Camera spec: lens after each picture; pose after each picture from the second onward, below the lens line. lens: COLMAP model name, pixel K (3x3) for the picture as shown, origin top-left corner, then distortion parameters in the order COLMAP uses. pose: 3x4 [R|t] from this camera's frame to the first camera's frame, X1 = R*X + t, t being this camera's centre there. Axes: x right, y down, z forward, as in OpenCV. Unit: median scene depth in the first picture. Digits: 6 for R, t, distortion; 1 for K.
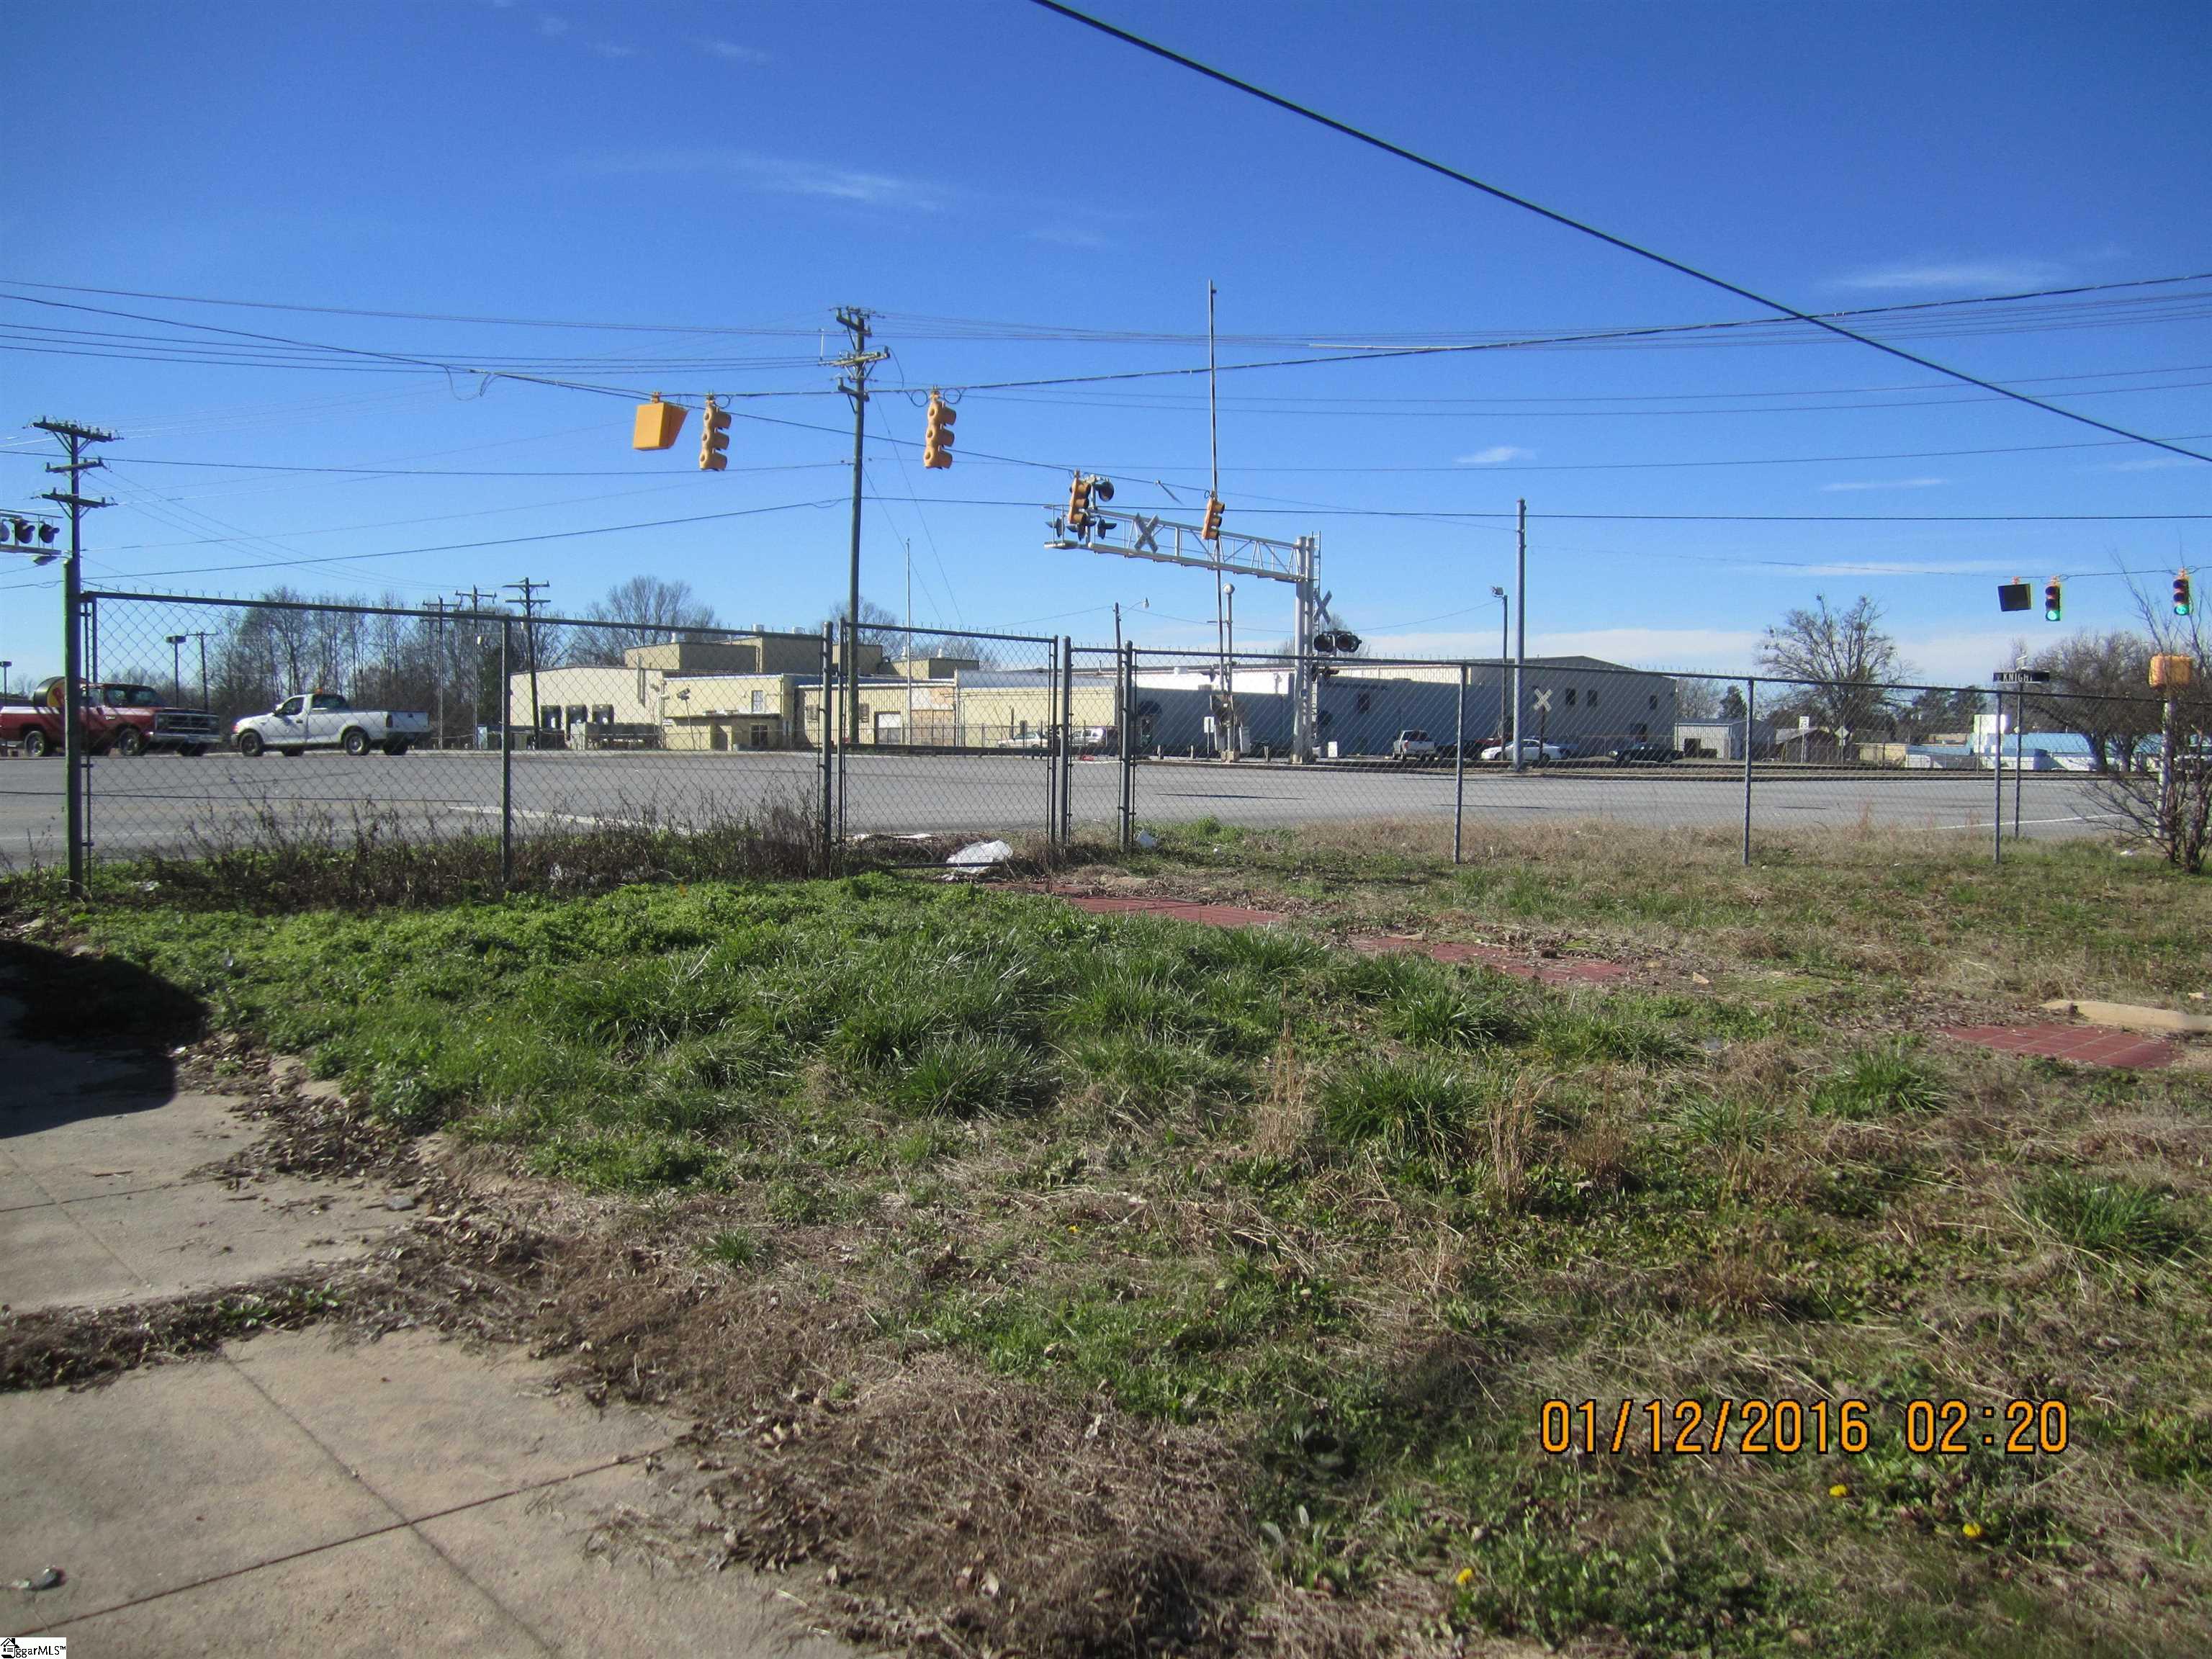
lens RADIAL K [[1829.6, 0, 1106.4], [0, 1829.6, 825.3], [0, 0, 1]] dist [-0.062552, 0.029233]
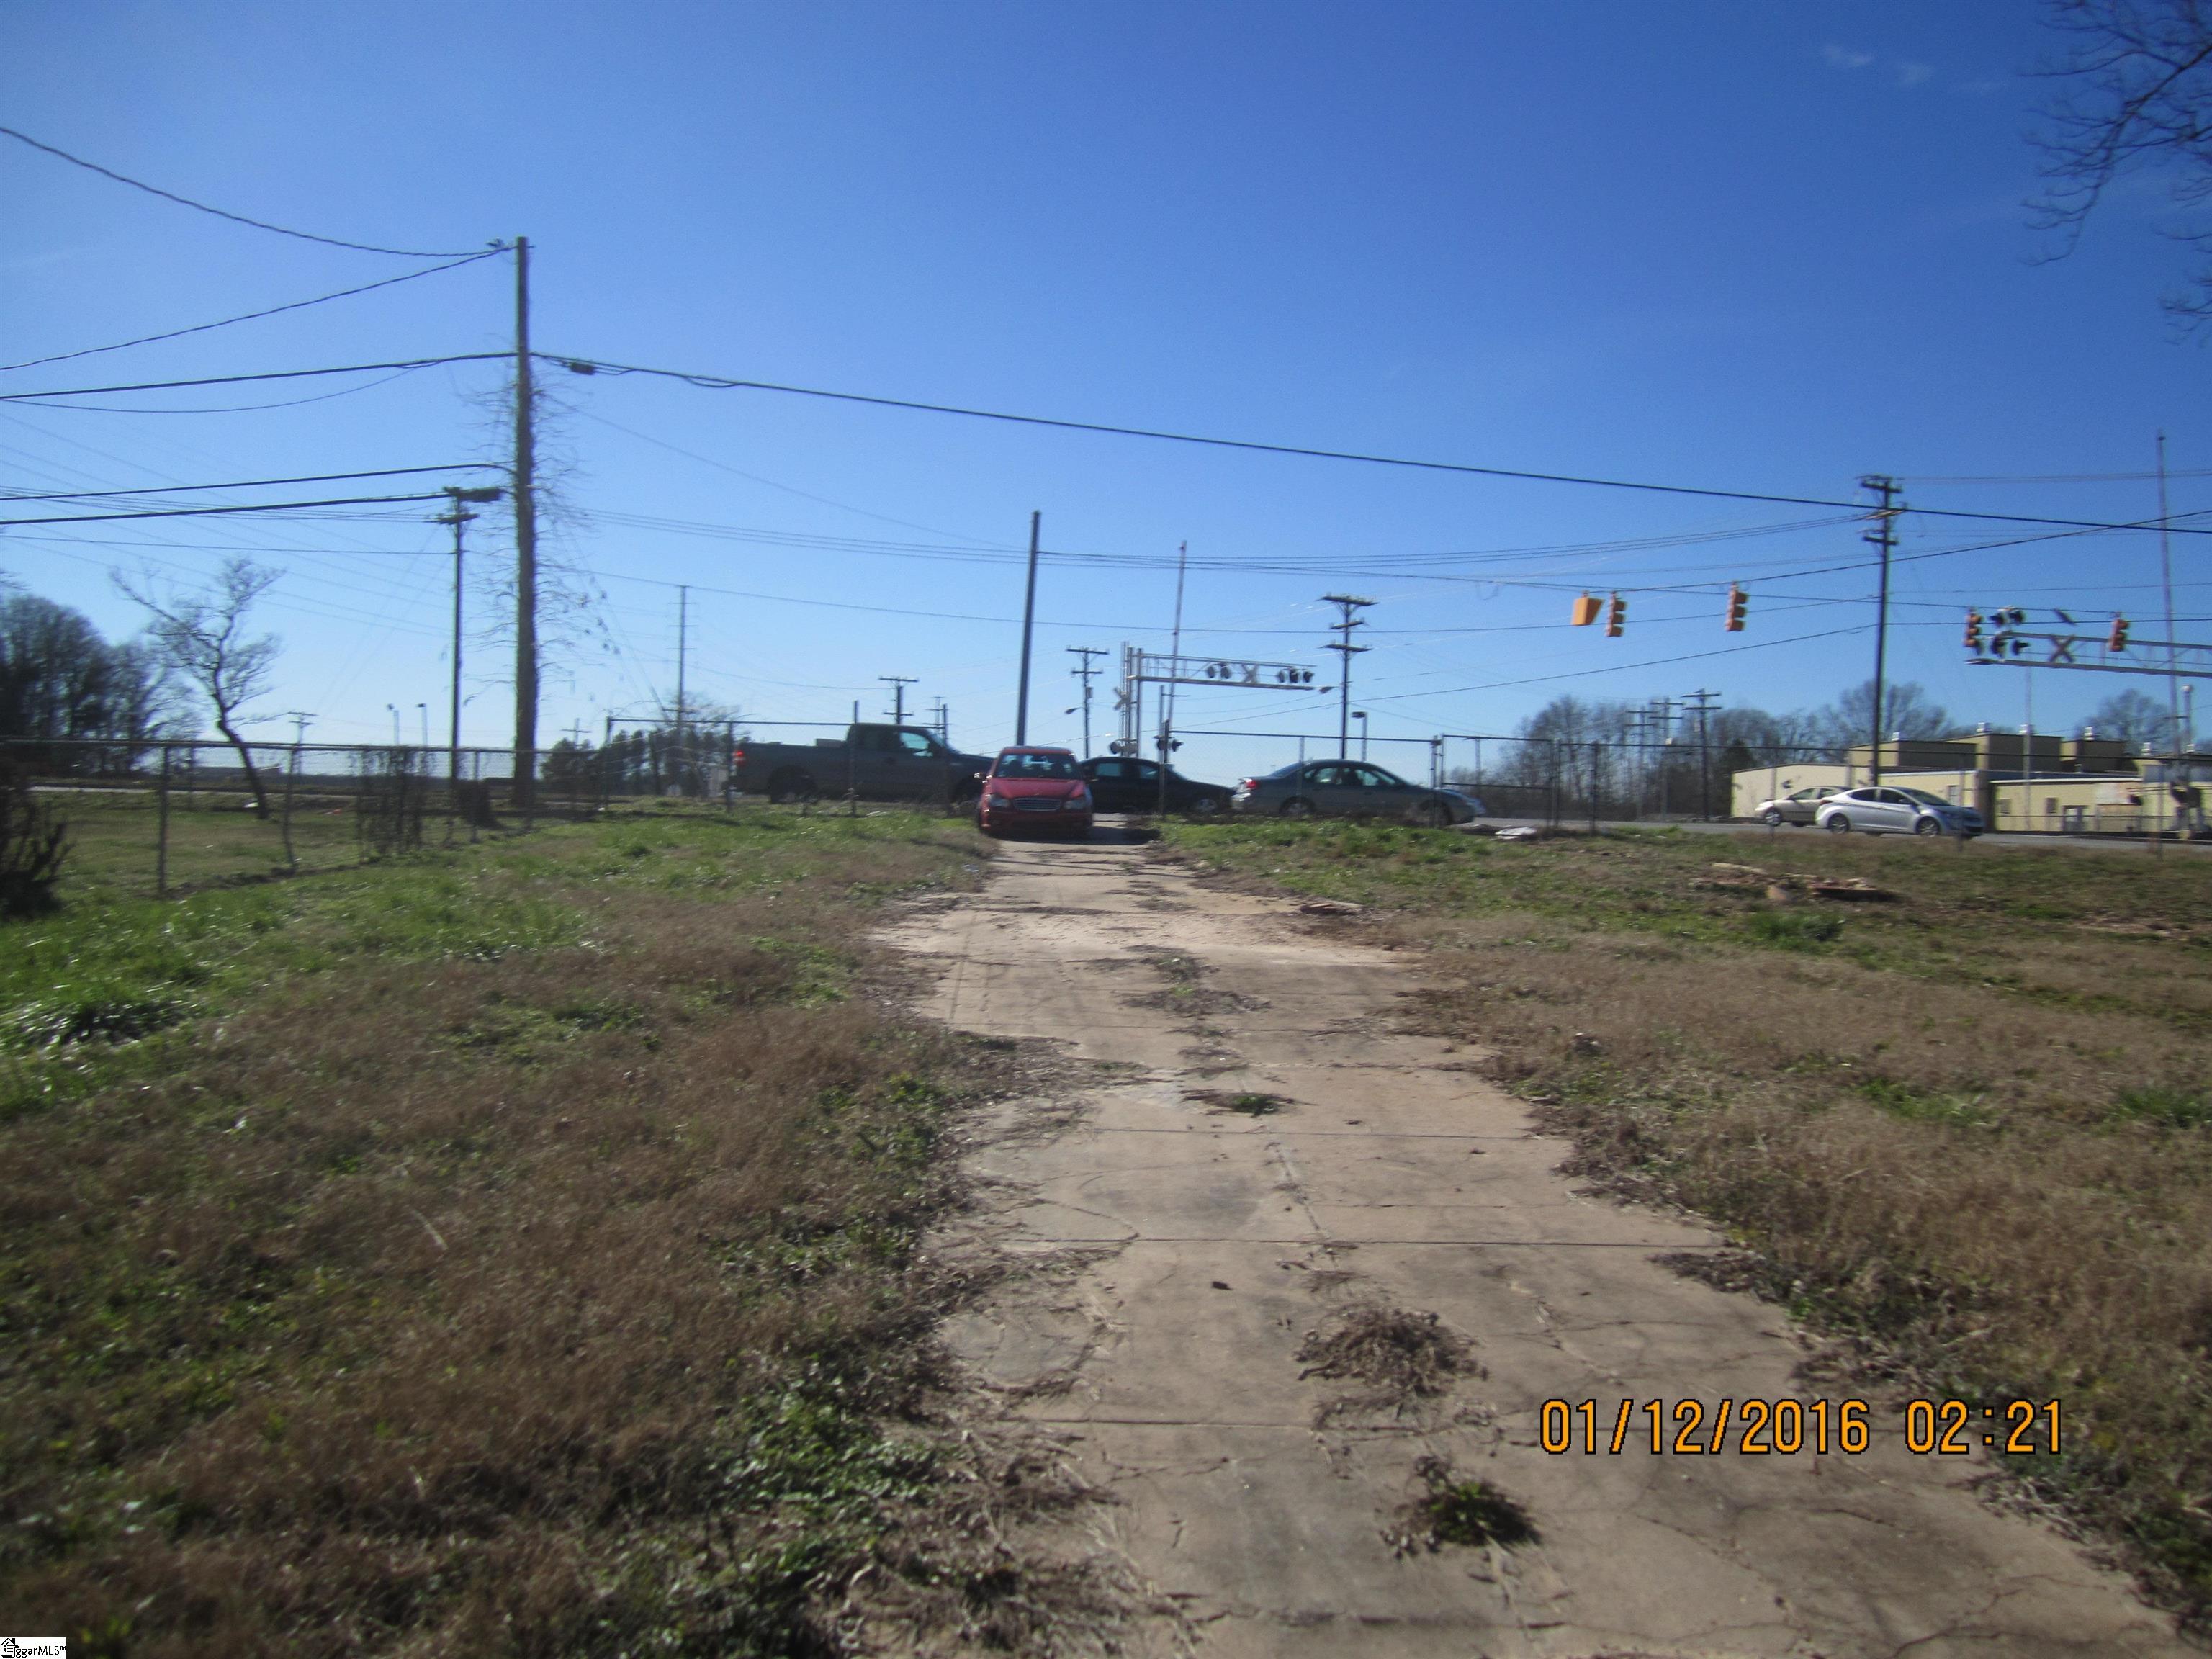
lens RADIAL K [[1829.6, 0, 1106.2], [0, 1829.6, 831.7], [0, 0, 1]] dist [-0.062552, 0.029233]
pose [[0.768767, 0.015305, -0.639346, 0.306491], [-0.048336, 0.998245, -0.034223, 0.037532], [0.637700, 0.057213, 0.768157, -0.344776]]
